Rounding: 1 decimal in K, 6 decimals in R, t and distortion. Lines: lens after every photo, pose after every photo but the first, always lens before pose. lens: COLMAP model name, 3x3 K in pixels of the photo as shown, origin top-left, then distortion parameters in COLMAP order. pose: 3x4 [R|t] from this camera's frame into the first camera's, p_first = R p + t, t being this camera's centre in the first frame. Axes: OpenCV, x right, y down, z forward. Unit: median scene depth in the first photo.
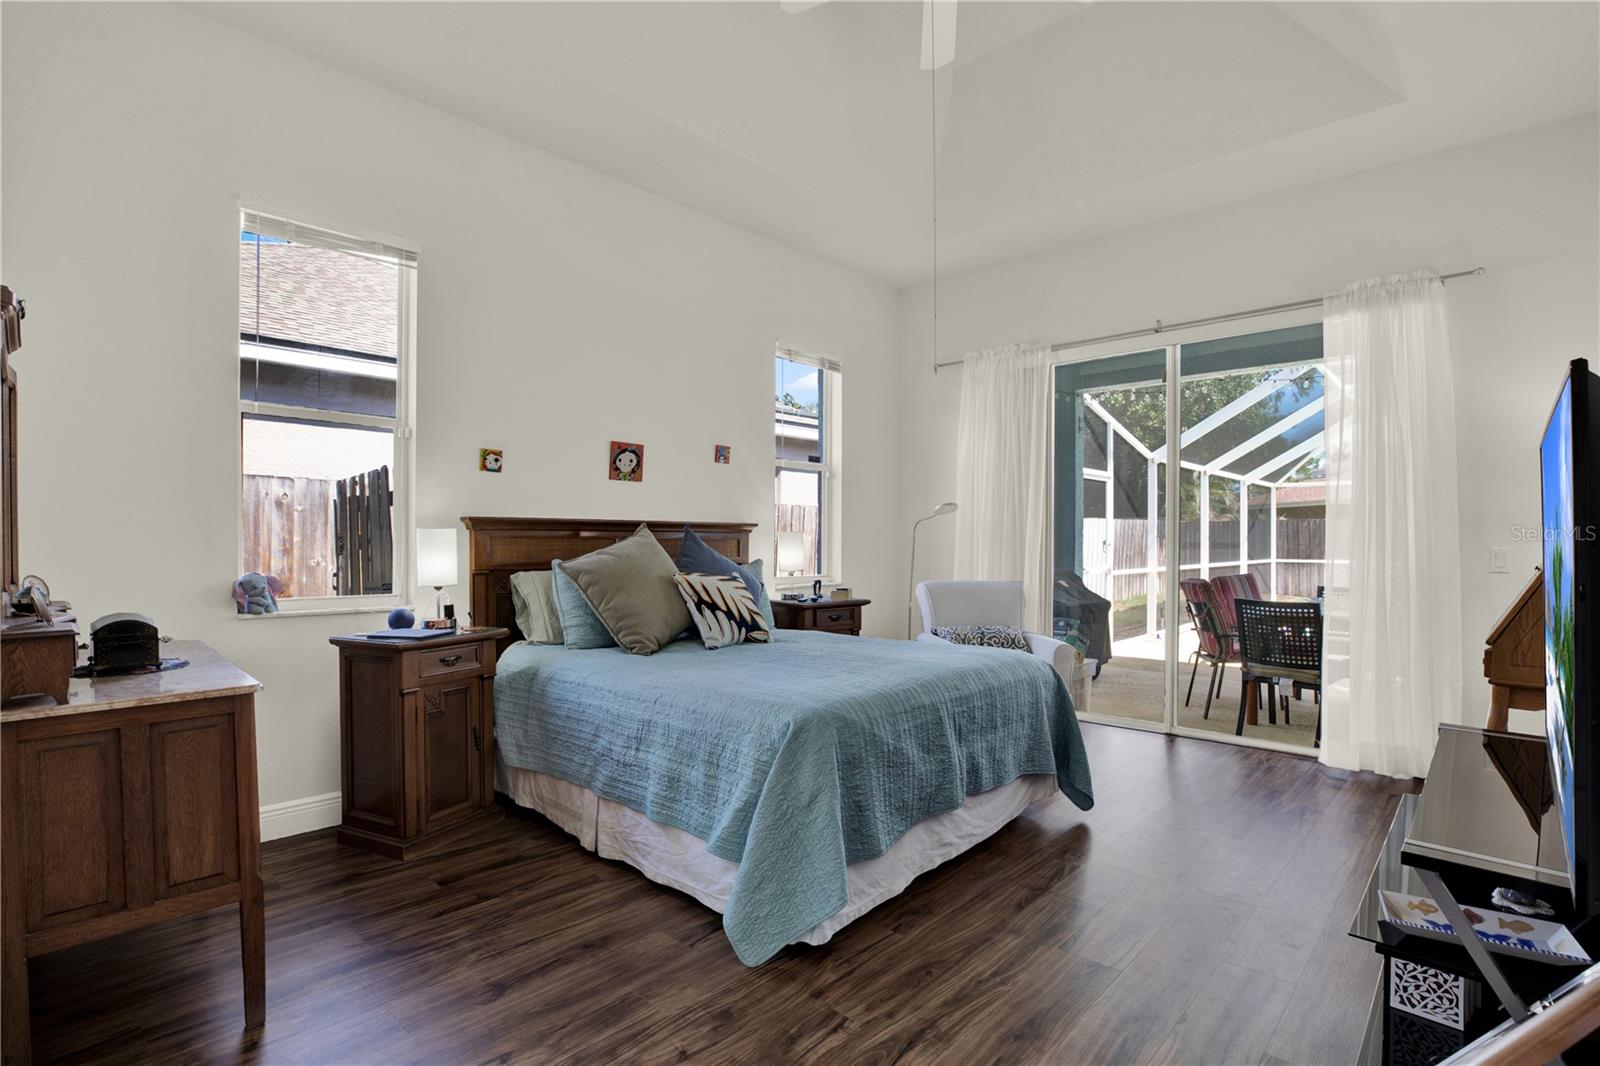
lens RADIAL K [[776.6, 0, 798.8], [0, 776.6, 525.4], [0, 0, 1]] dist [-0.035731, 0.000858]
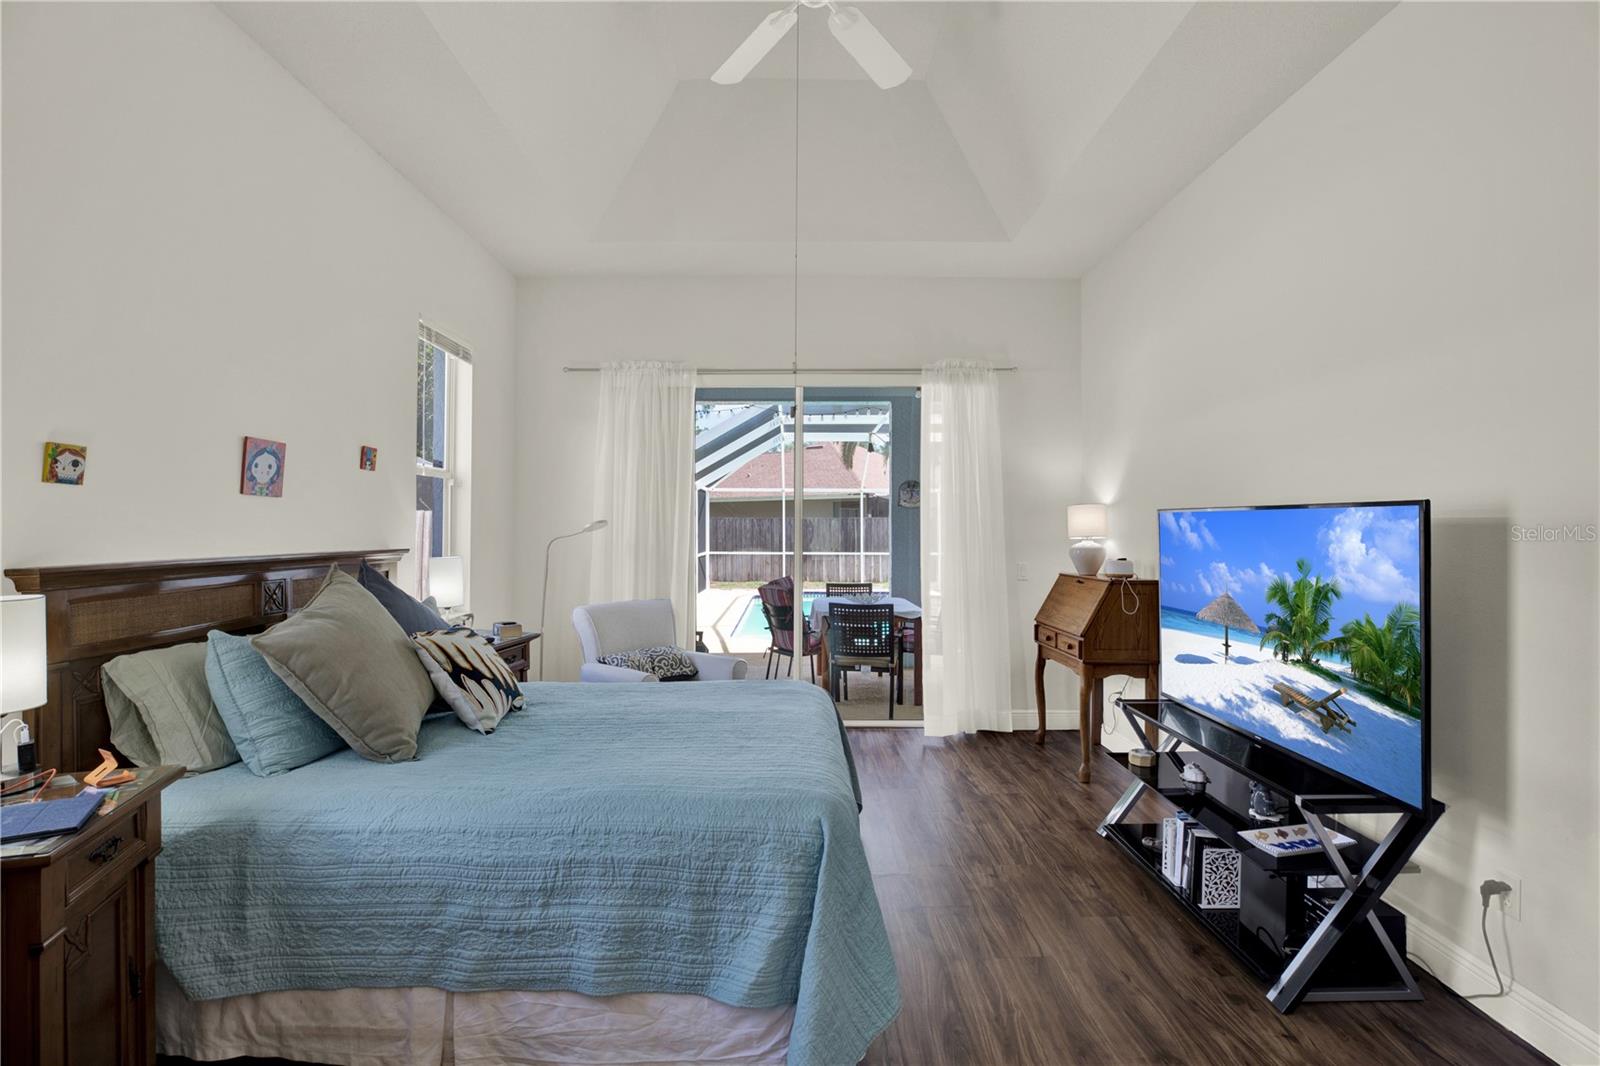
lens RADIAL K [[753.6, 0, 791.5], [0, 753.6, 507.0], [0, 0, 1]] dist [-0.040655, 0.012926]
pose [[0.729203, 0.017001, 0.684087, -0.378048], [-0.011571, 0.999855, -0.012515, -0.052221], [-0.684200, 0.001210, 0.729293, 0.251251]]
